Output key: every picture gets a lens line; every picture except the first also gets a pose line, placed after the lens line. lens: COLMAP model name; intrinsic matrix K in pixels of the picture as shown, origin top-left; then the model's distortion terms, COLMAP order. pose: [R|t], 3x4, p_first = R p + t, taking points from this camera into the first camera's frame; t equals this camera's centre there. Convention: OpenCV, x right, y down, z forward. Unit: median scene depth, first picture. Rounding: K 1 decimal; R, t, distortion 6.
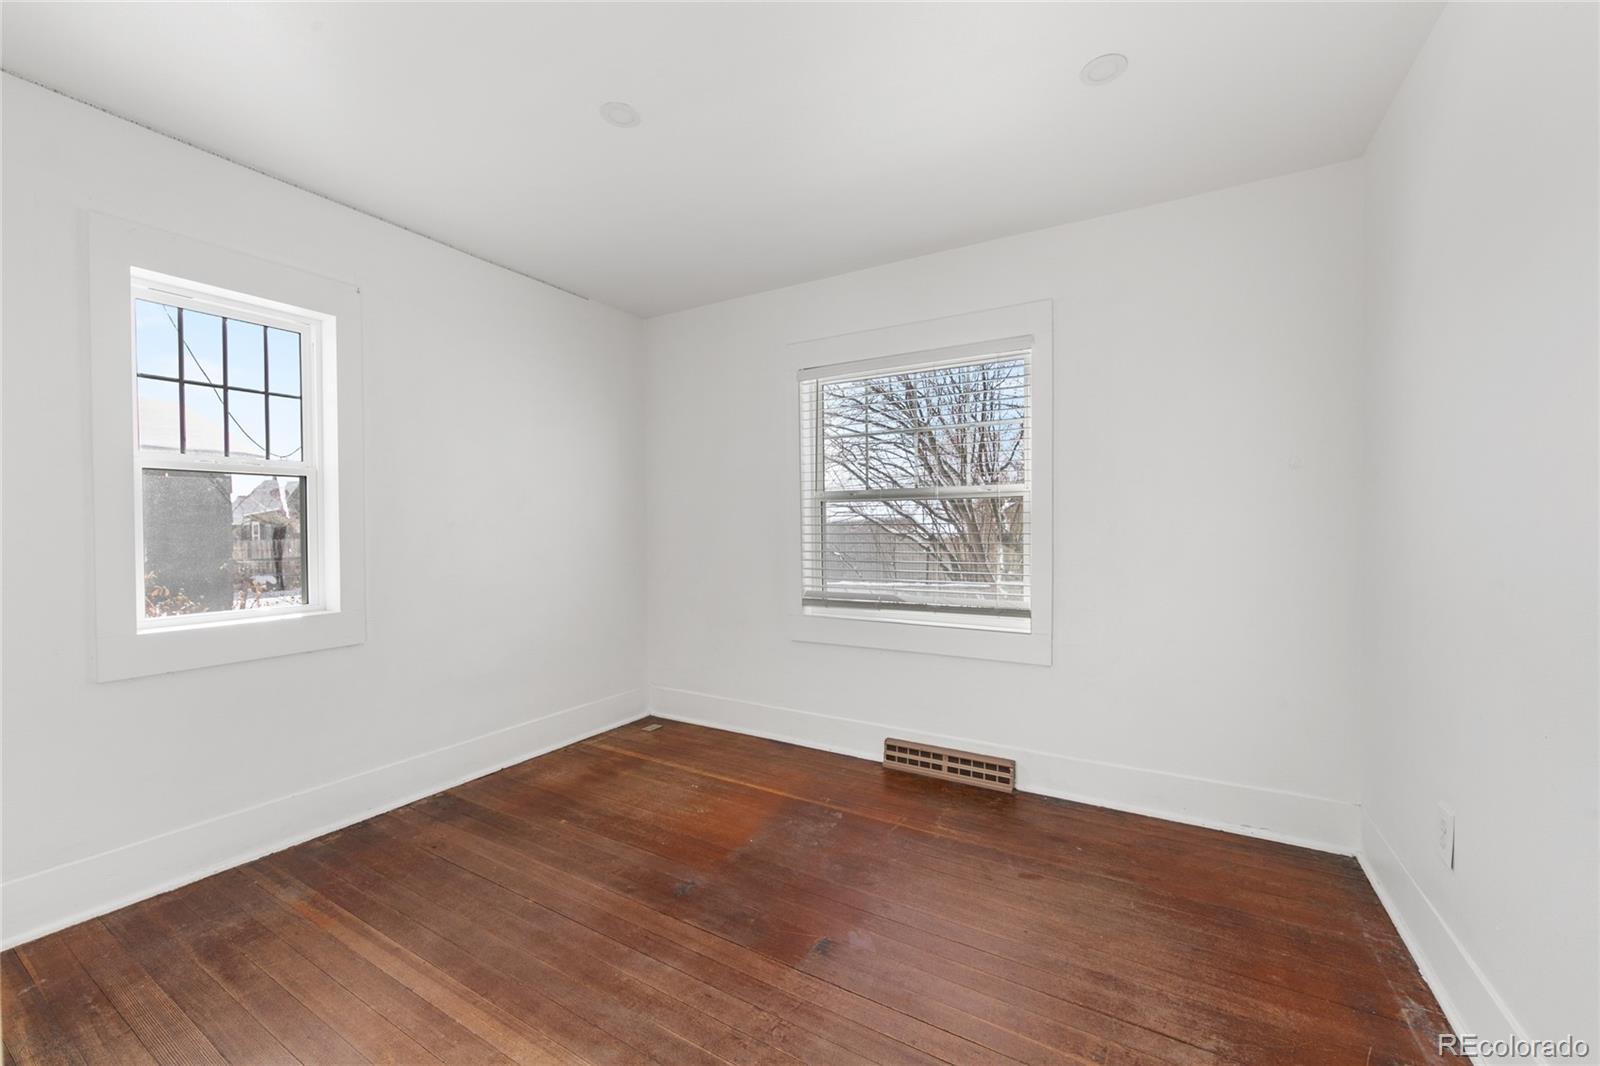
lens RADIAL K [[623.9, 0, 799.4], [0, 623.9, 530.7], [0, 0, 1]] dist [-0.001843, -0.000169]
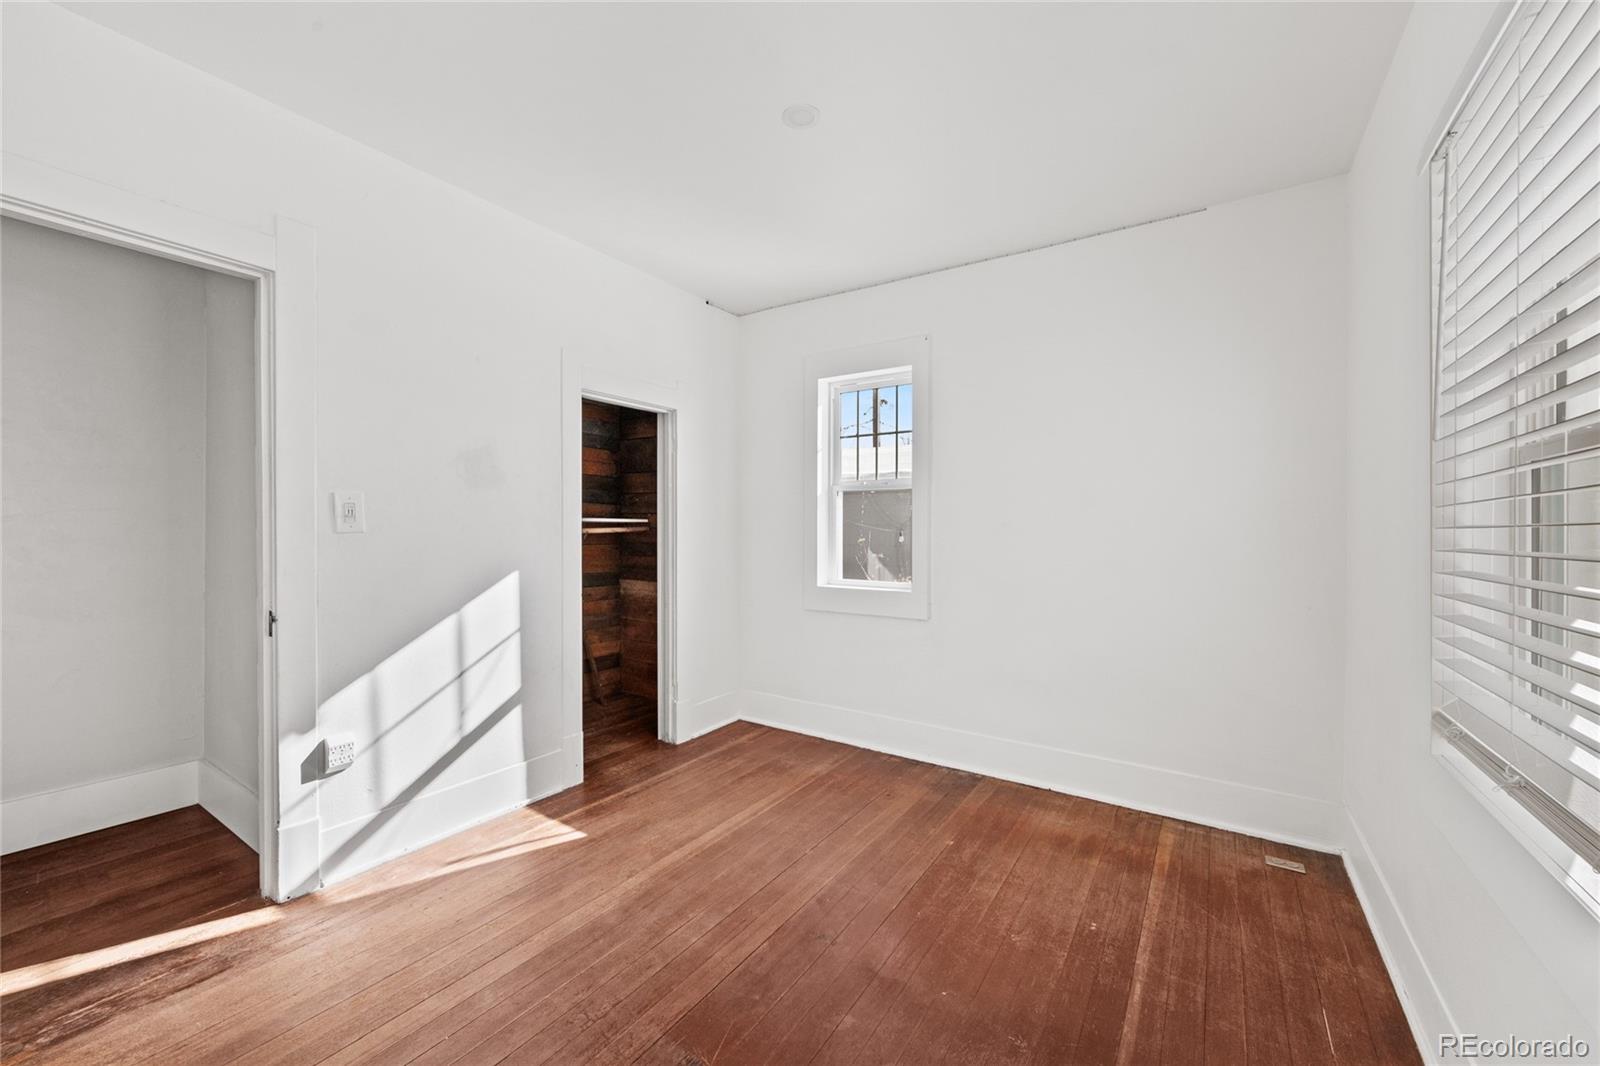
lens RADIAL K [[623.9, 0, 799.6], [0, 623.9, 530.0], [0, 0, 1]] dist [-0.001843, -0.000169]
pose [[-0.052854, 0.009459, -0.998557, 0.544249], [-0.013943, 0.999851, 0.010209, -0.008242], [0.998505, 0.014462, -0.052714, 0.792401]]
